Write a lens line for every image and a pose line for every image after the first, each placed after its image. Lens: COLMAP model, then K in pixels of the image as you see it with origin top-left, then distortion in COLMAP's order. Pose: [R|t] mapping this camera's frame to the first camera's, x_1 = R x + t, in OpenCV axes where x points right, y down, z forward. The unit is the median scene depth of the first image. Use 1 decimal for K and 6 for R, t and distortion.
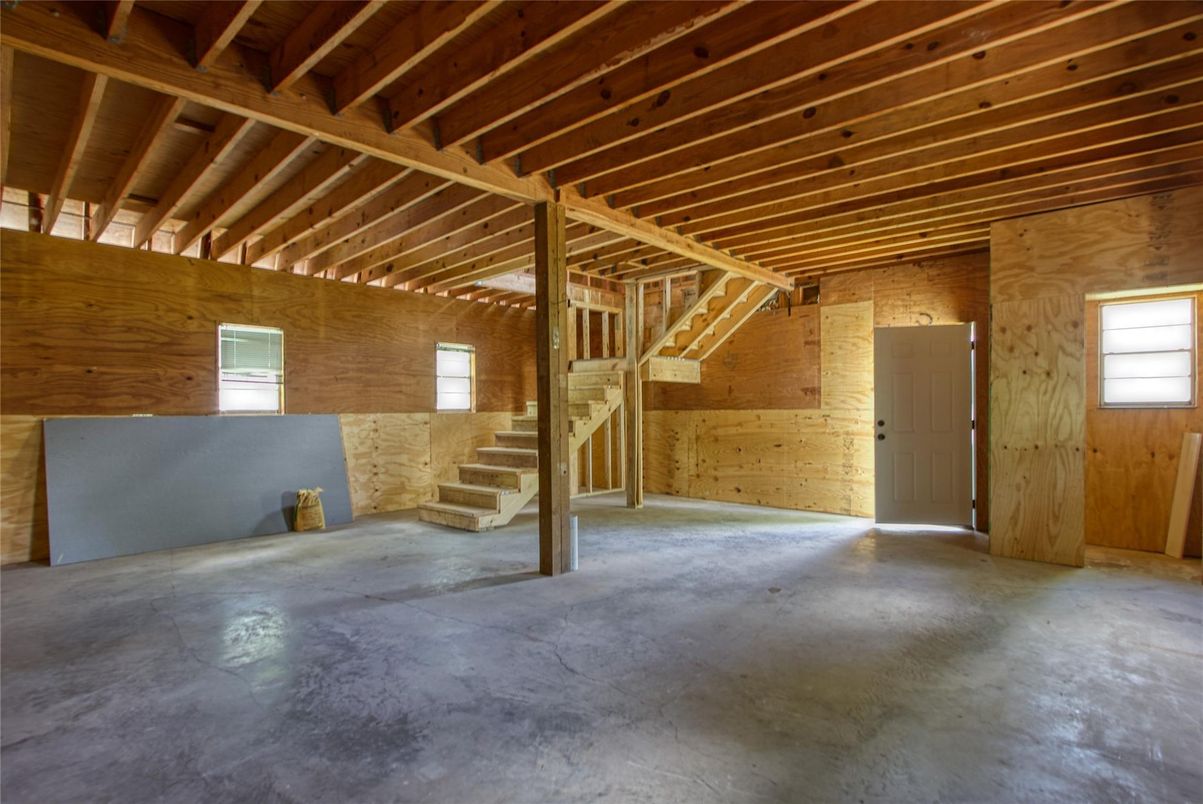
lens RADIAL K [[596.3, 0, 602.5], [0, 596.3, 408.3], [0, 0, 1]] dist [0.000039, 0.000069]
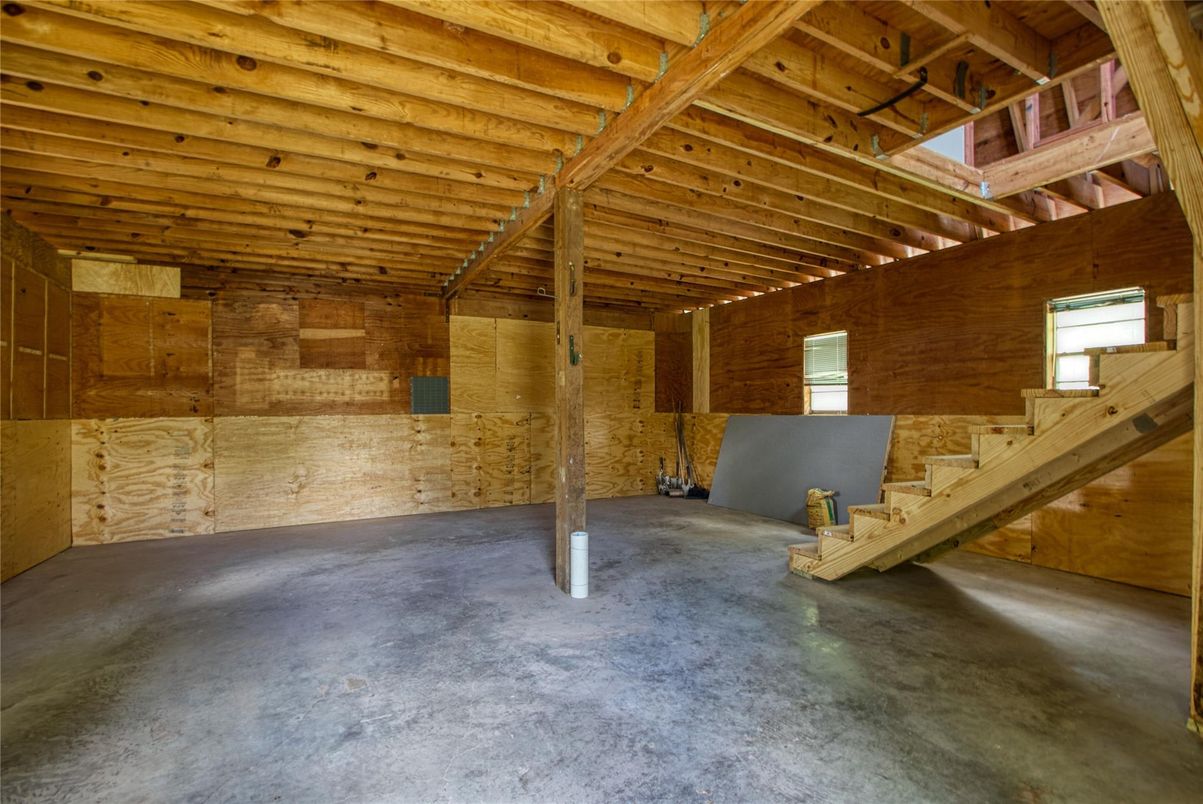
lens RADIAL K [[562.2, 0, 603.1], [0, 562.2, 403.8], [0, 0, 1]] dist [-0.004990, -0.000342]
pose [[-0.337746, -0.009915, -0.941185, 0.497174], [0.000388, 0.999943, -0.010673, 0.001727], [0.941237, -0.003970, -0.337723, 0.931752]]
